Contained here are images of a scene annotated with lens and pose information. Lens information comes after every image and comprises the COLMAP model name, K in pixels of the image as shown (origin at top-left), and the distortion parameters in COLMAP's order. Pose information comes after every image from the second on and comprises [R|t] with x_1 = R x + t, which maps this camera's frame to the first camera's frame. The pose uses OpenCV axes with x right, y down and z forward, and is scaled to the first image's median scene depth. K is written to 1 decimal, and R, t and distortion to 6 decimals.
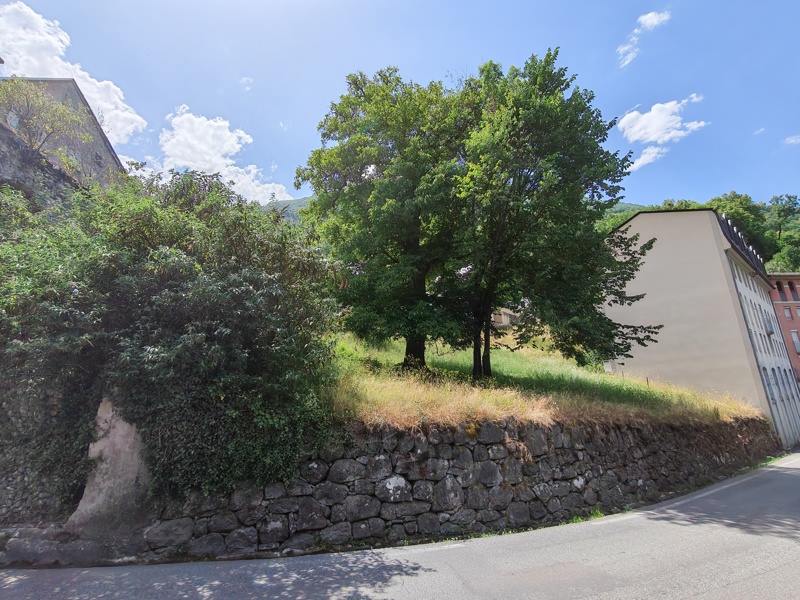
lens RADIAL K [[366.1, 0, 400.0], [0, 366.1, 300.0], [0, 0, 1]] dist [-0.000036, -0.000747]
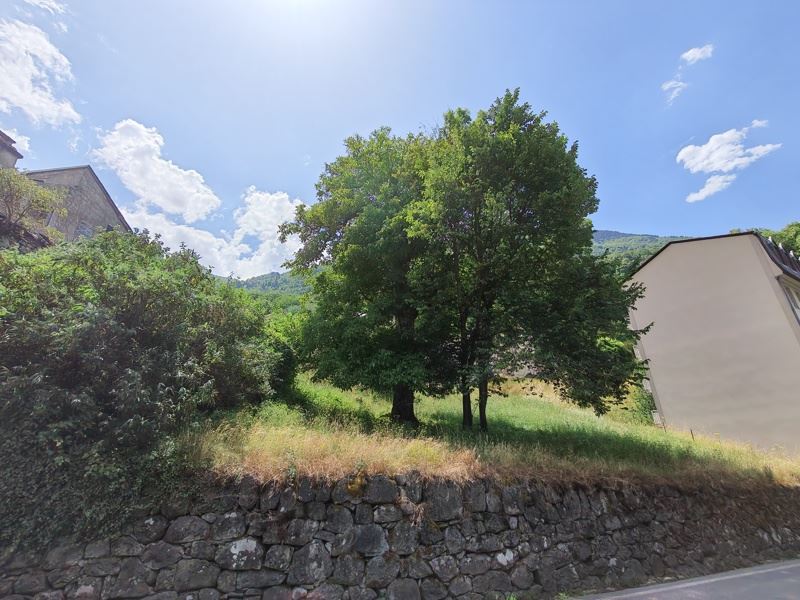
lens RADIAL K [[366.1, 0, 400.0], [0, 366.1, 300.0], [0, 0, 1]] dist [-0.000036, -0.000747]
pose [[0.988482, -0.051592, -0.142272, 0.438751], [0.031389, 0.989547, -0.140752, 0.039723], [0.148047, 0.134665, 0.979769, 0.093314]]
